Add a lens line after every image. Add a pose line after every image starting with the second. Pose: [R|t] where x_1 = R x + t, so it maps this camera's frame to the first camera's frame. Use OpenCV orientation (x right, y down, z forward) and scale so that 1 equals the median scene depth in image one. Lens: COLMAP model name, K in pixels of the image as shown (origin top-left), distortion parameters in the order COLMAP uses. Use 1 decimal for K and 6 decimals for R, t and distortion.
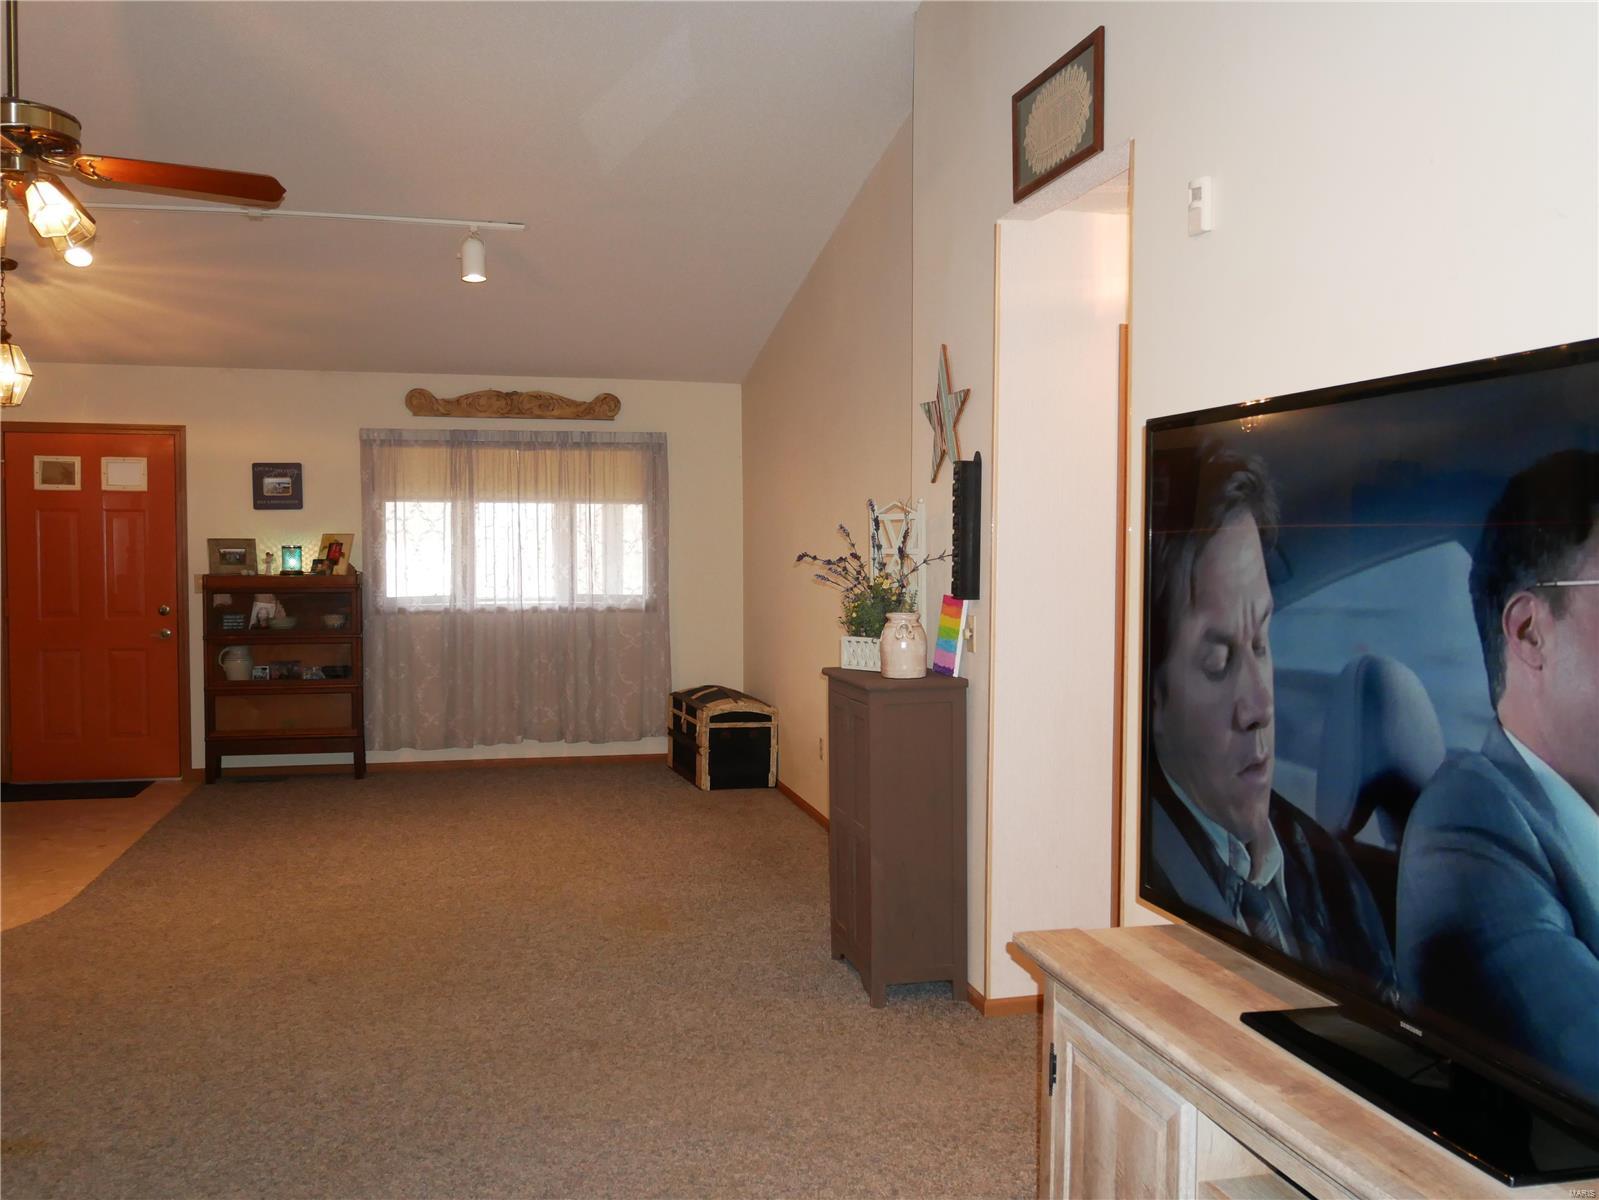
lens RADIAL K [[1414.9, 0, 785.5], [0, 1414.9, 598.6], [0, 0, 1]] dist [-0.018789, 0.007317]
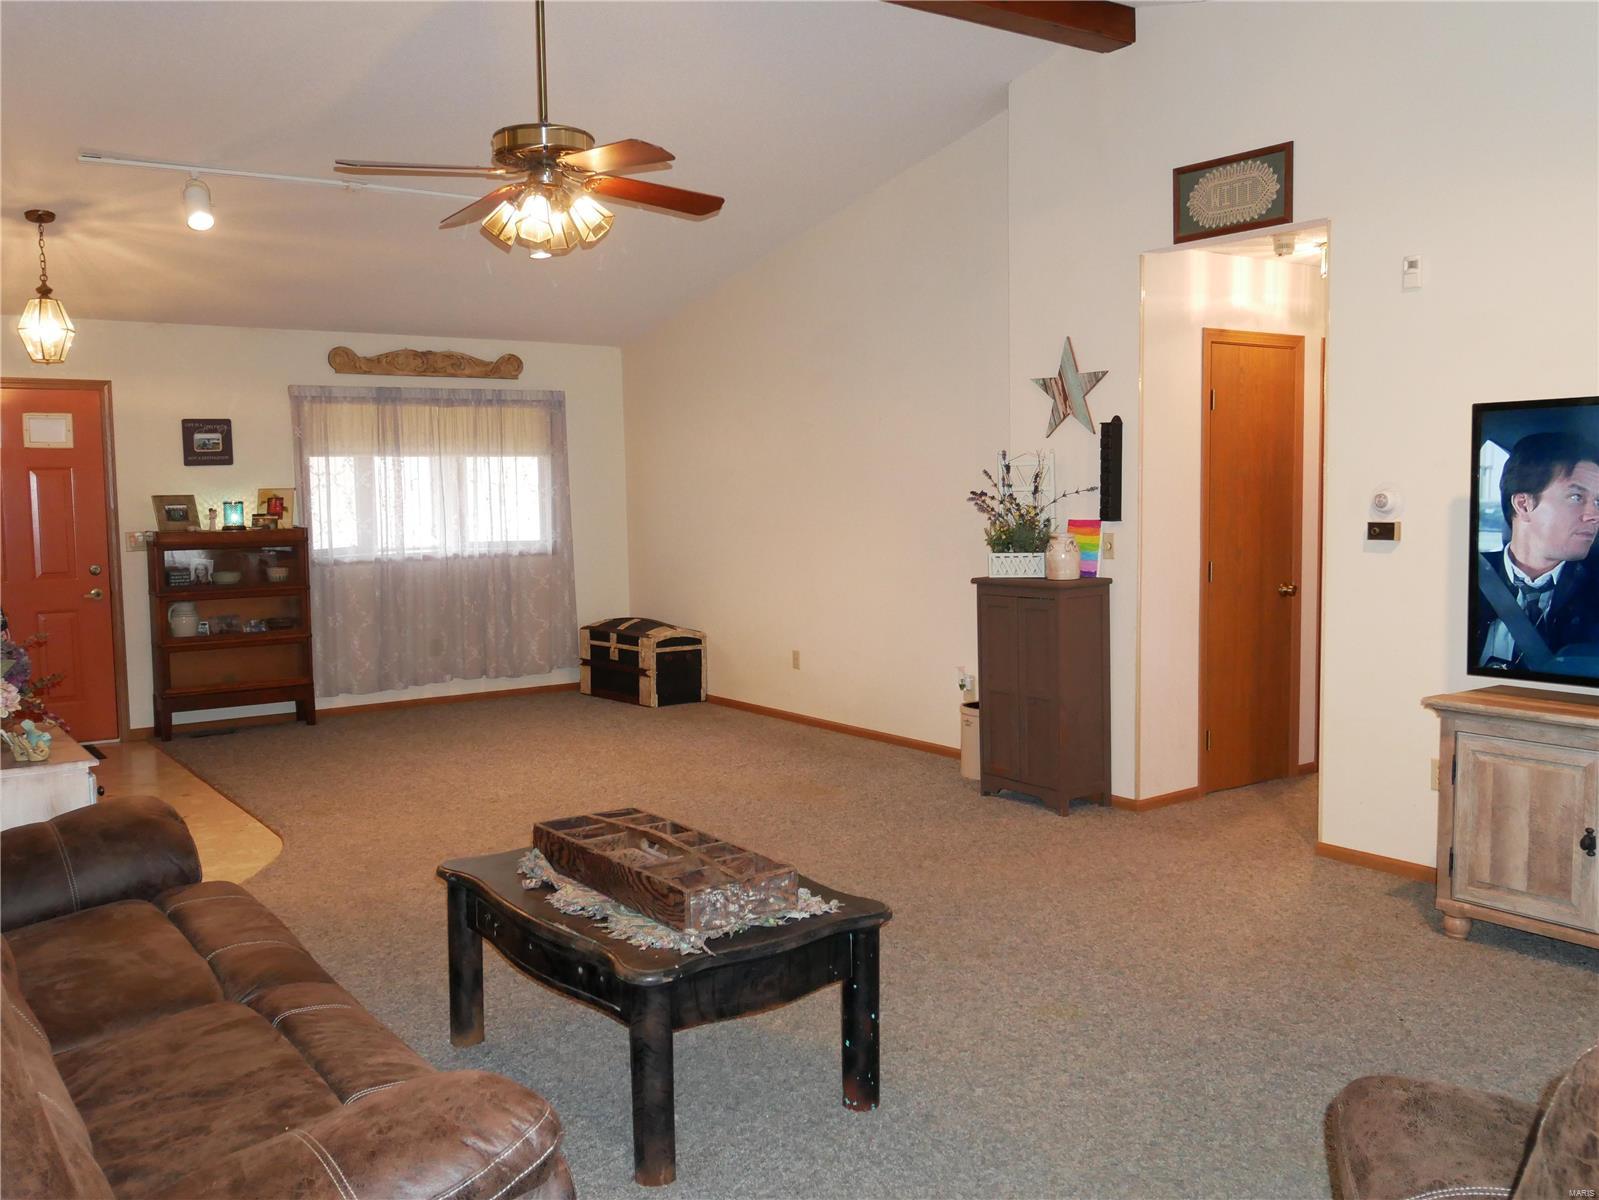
lens RADIAL K [[1414.9, 0, 814.6], [0, 1414.9, 600.1], [0, 0, 1]] dist [-0.018789, 0.007317]
pose [[0.922202, -0.048551, 0.383648, -0.351461], [0.034544, 0.998464, 0.043321, 0.003990], [-0.385162, -0.026698, 0.922463, -0.094159]]
